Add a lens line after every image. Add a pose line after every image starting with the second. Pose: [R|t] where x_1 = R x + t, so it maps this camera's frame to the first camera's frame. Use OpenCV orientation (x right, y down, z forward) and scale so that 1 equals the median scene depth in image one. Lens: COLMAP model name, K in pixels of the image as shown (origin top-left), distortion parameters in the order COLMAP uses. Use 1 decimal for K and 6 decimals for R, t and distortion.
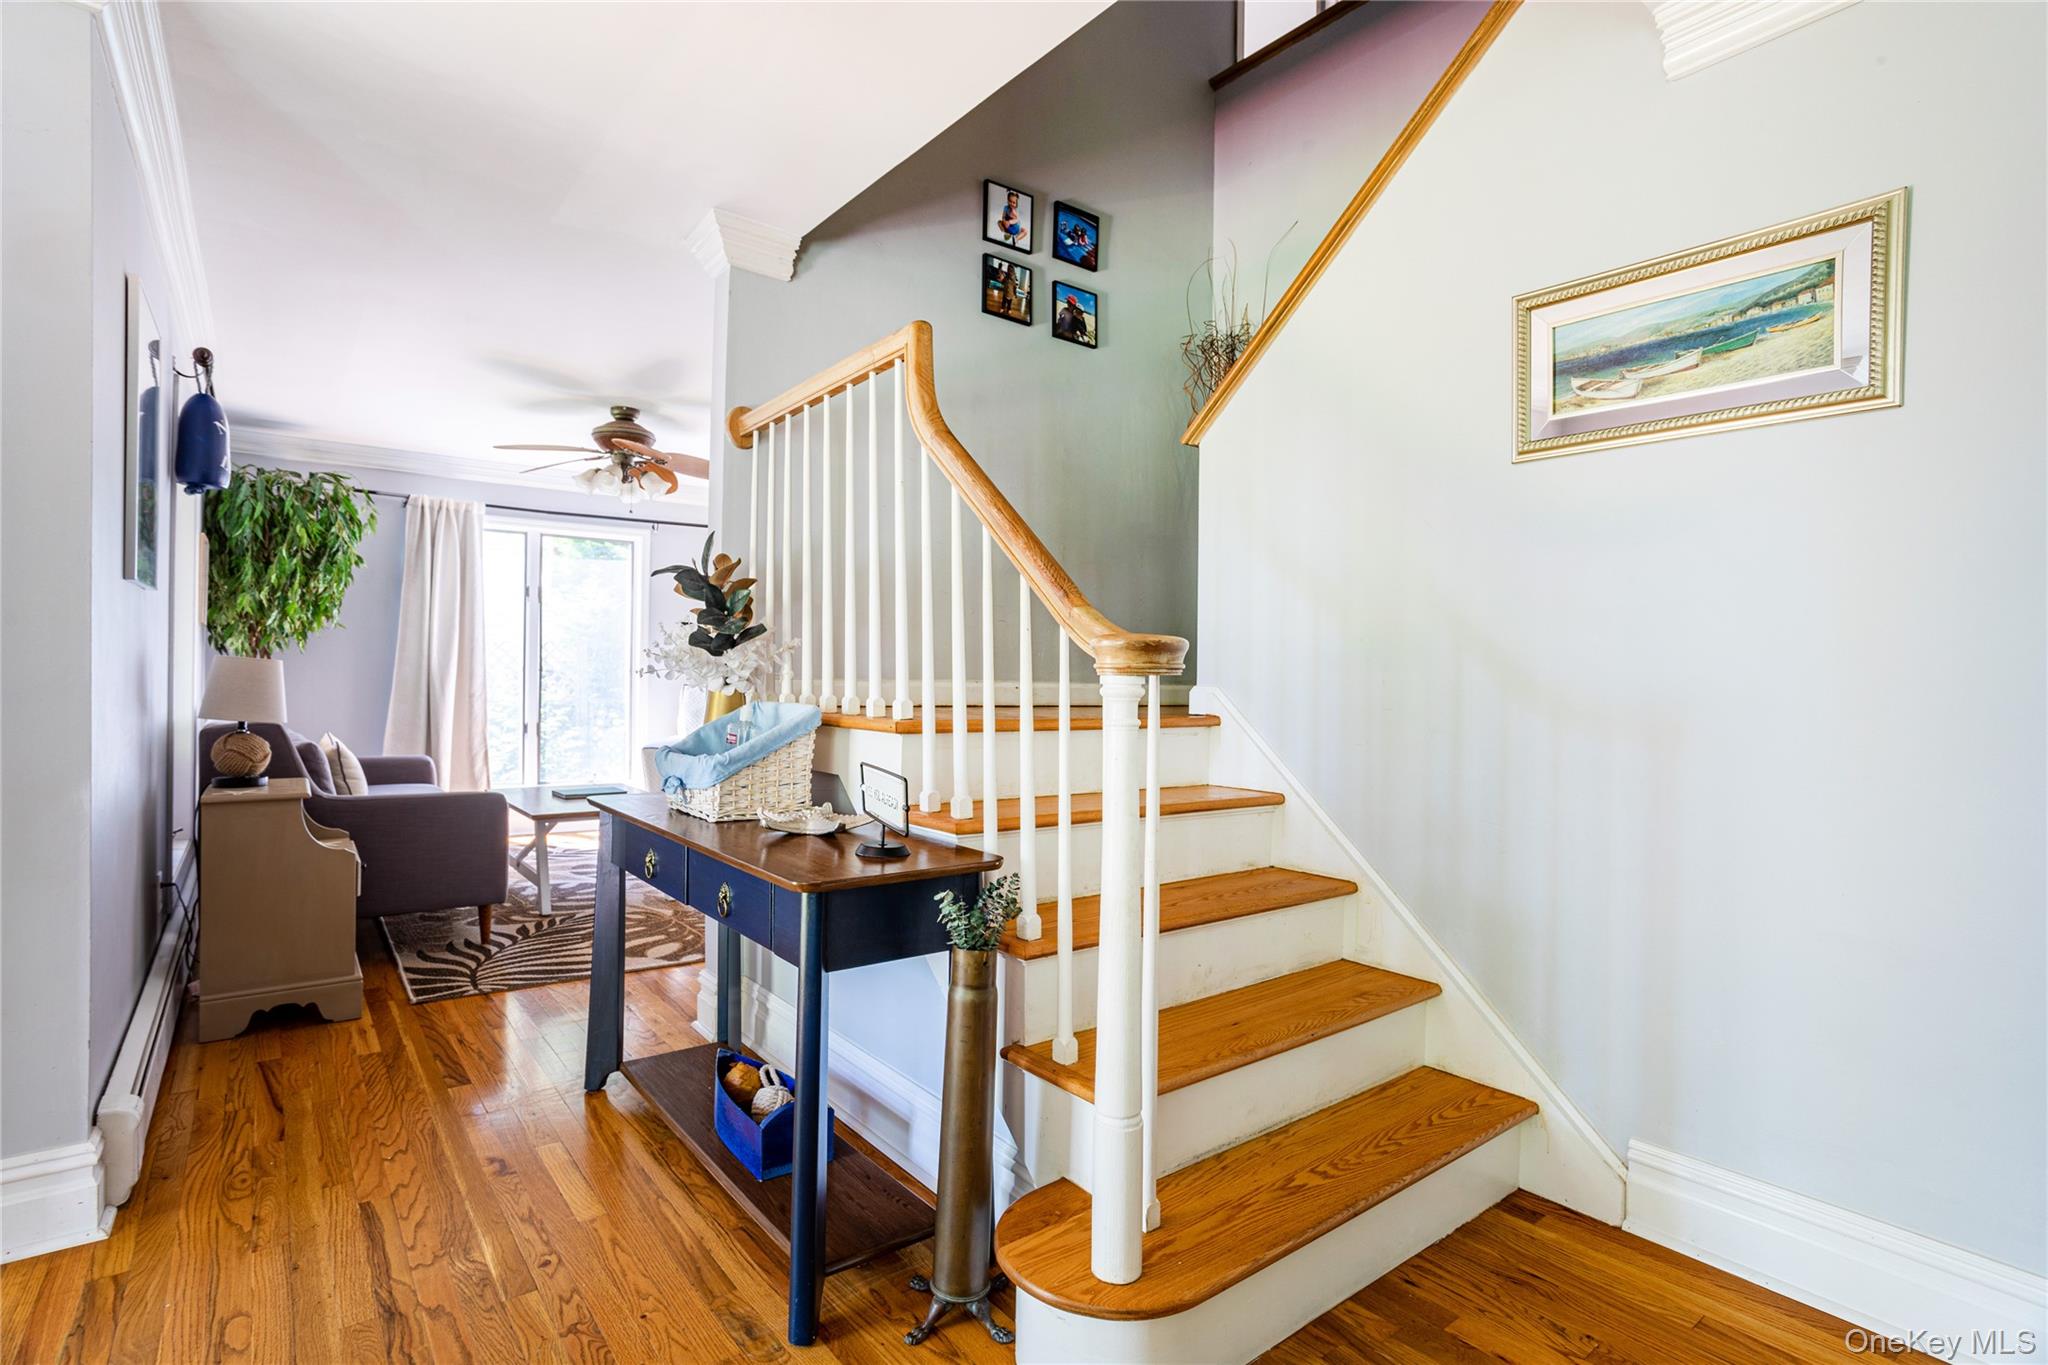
lens RADIAL K [[1019.6, 0, 1020.6], [0, 1019.6, 687.2], [0, 0, 1]] dist [-0.046015, 0.017864]
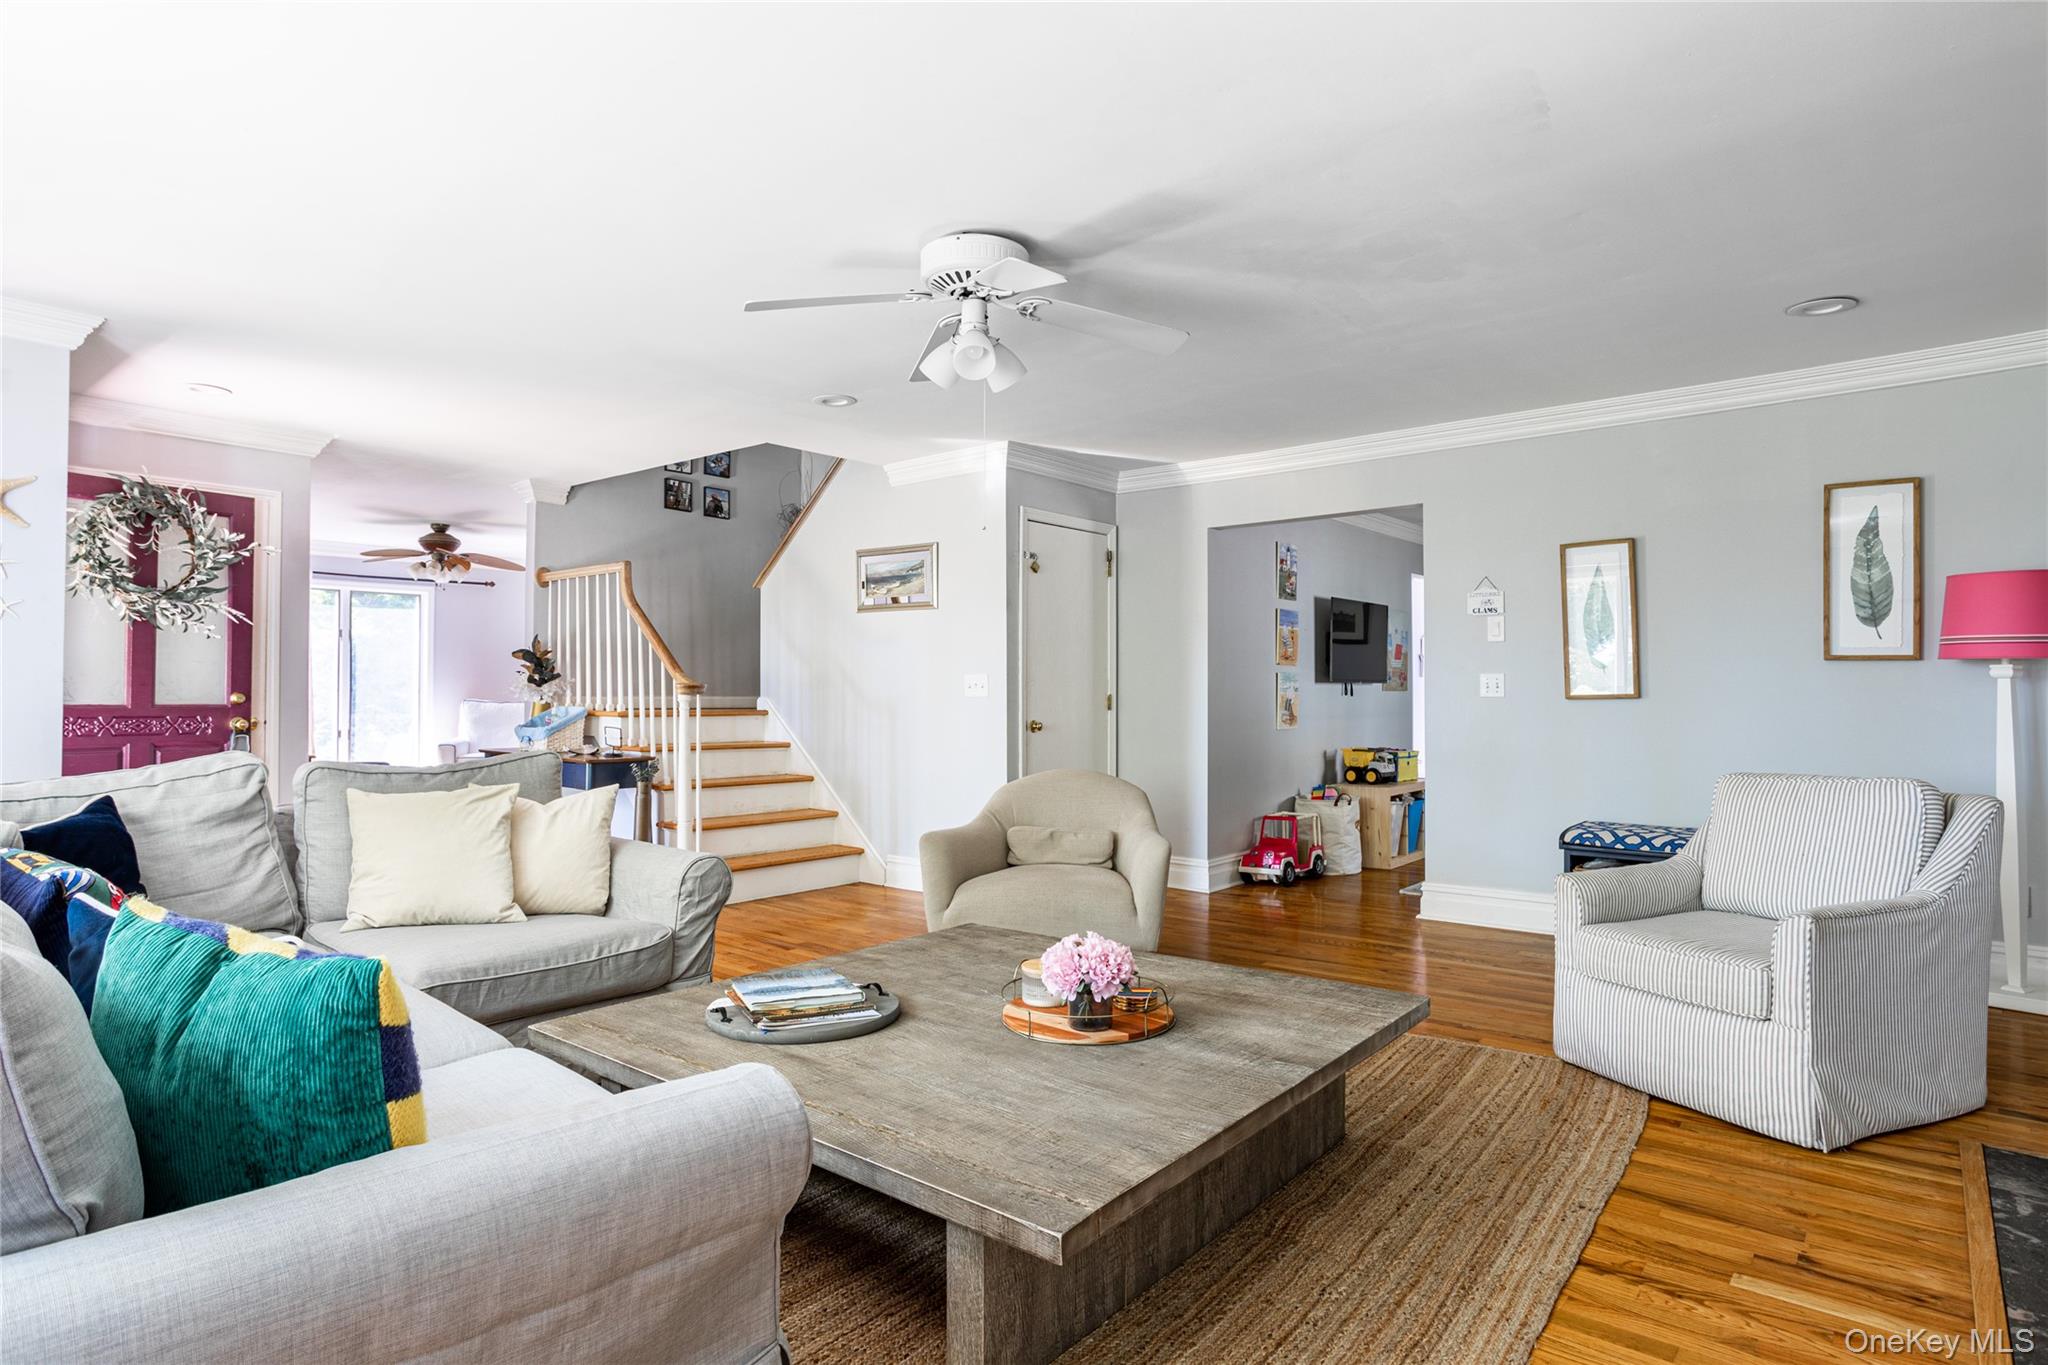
lens RADIAL K [[1097.0, 0, 982.7], [0, 1097.0, 673.7], [0, 0, 1]] dist [-0.030572, -0.000176]
pose [[0.981581, -0.008255, 0.190868, 0.227153], [0.012692, 0.999677, -0.022035, 0.006969], [-0.190624, 0.024052, 0.981368, -1.678806]]
